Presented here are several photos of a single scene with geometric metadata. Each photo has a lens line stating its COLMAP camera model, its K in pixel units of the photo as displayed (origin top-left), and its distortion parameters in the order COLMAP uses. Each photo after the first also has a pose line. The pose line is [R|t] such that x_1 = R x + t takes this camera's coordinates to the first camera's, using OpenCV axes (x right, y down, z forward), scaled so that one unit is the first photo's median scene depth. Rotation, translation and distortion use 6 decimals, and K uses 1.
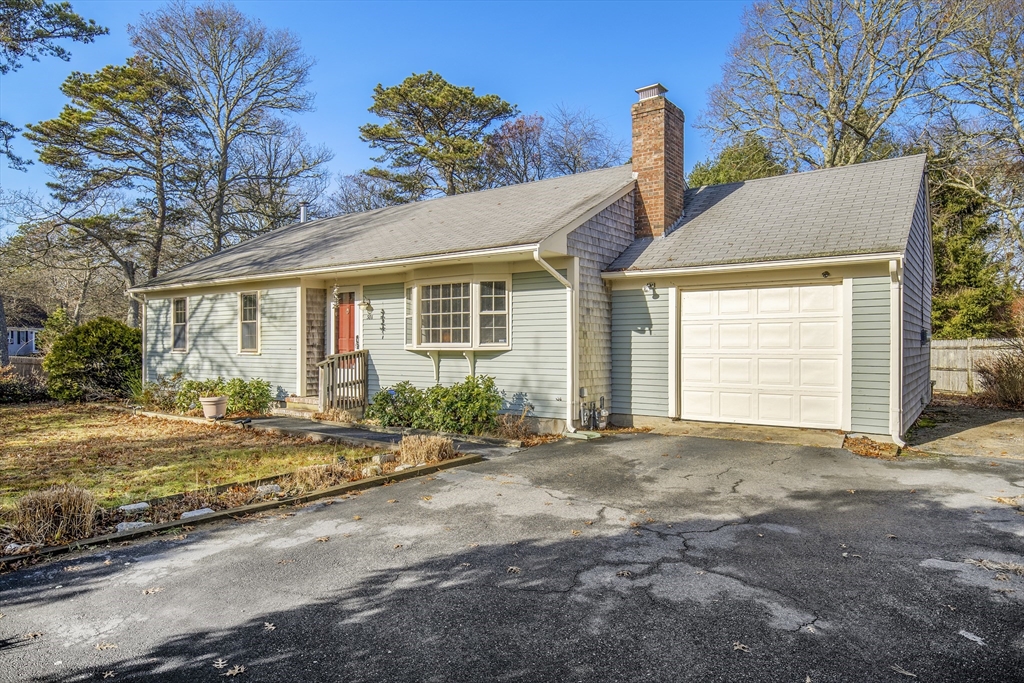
lens RADIAL K [[646.5, 0, 512.1], [0, 646.5, 344.0], [0, 0, 1]] dist [-0.008667, -0.000313]
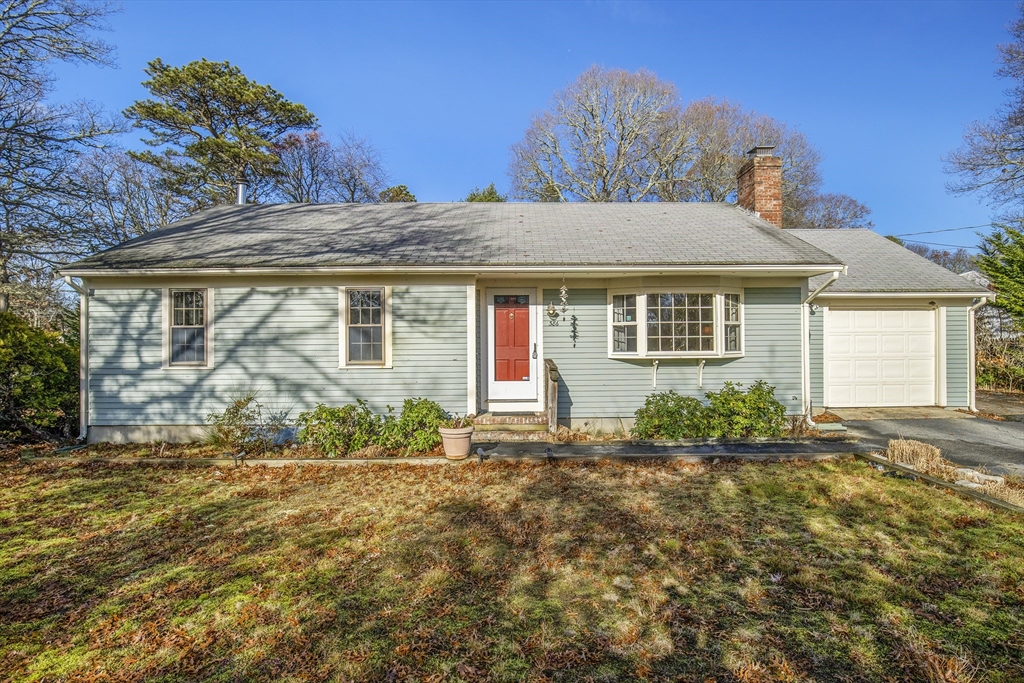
lens RADIAL K [[532.4, 0, 512.2], [0, 532.4, 345.4], [0, 0, 1]] dist [-0.033746, -0.000984]
pose [[0.800251, -0.002073, 0.599661, -0.656949], [0.007813, 0.999945, -0.006968, -0.005627], [-0.599614, 0.010261, 0.800224, 0.392555]]
